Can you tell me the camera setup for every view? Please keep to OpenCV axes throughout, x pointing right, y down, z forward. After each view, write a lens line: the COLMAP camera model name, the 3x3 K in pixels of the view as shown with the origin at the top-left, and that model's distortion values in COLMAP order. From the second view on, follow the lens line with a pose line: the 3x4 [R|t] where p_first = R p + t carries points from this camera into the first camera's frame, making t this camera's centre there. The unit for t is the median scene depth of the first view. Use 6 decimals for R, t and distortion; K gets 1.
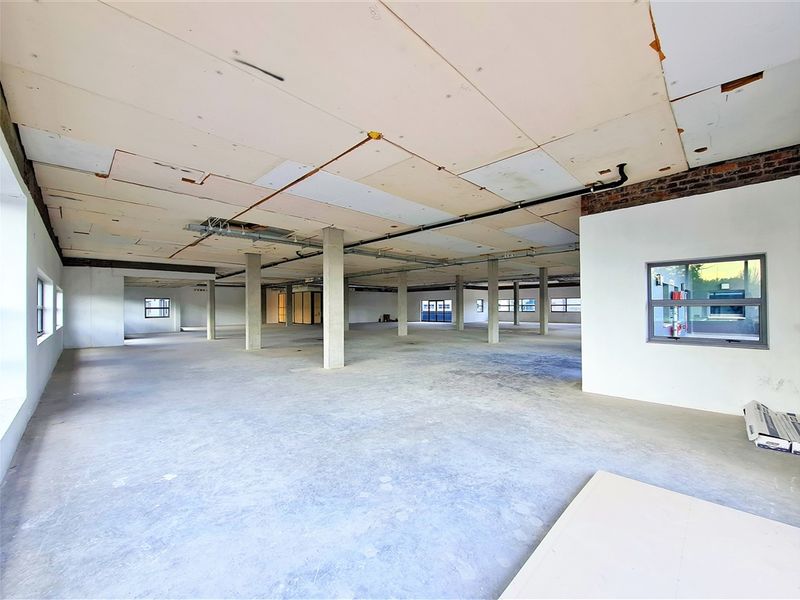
lens RADIAL K [[324.8, 0, 398.7], [0, 324.8, 303.4], [0, 0, 1]] dist [-0.001735, -0.000357]
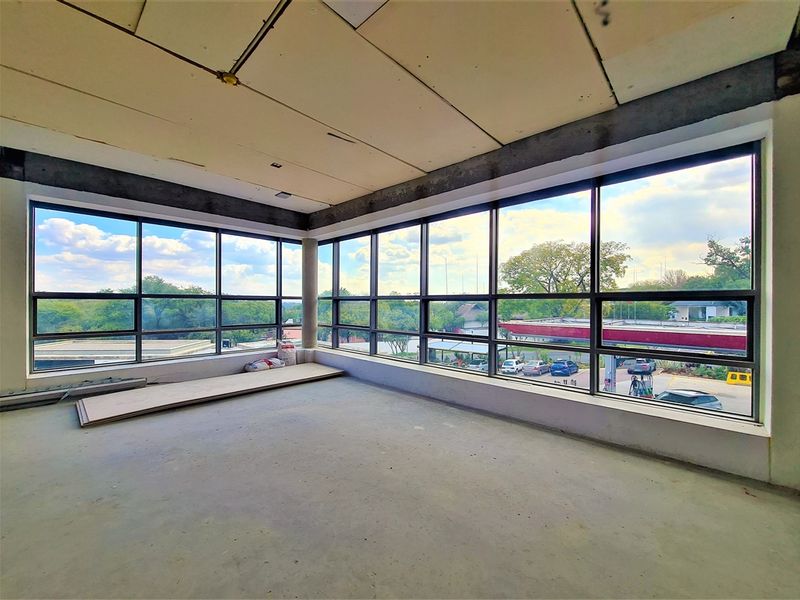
lens RADIAL K [[324.8, 0, 398.7], [0, 324.8, 303.4], [0, 0, 1]] dist [-0.001735, -0.000357]
pose [[-0.999775, 0.003719, -0.020900, -0.164970], [0.003799, 0.999986, -0.003812, 0.013229], [0.020885, -0.003890, -0.999774, 0.622274]]
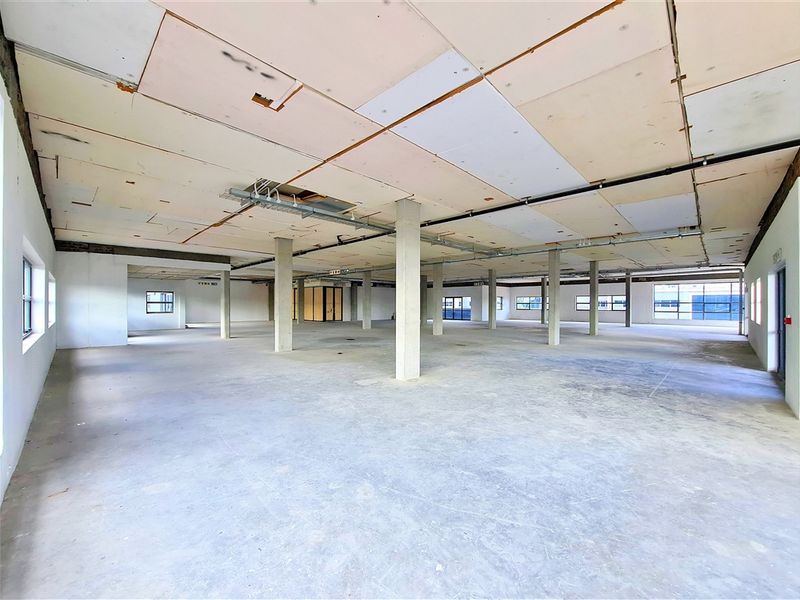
lens RADIAL K [[324.8, 0, 398.7], [0, 324.8, 303.4], [0, 0, 1]] dist [-0.001735, -0.000357]
pose [[0.999838, 0.008654, 0.015779, -0.179217], [-0.008785, 0.999927, 0.008241, 0.007468], [-0.015707, -0.008378, 0.999842, 0.163152]]
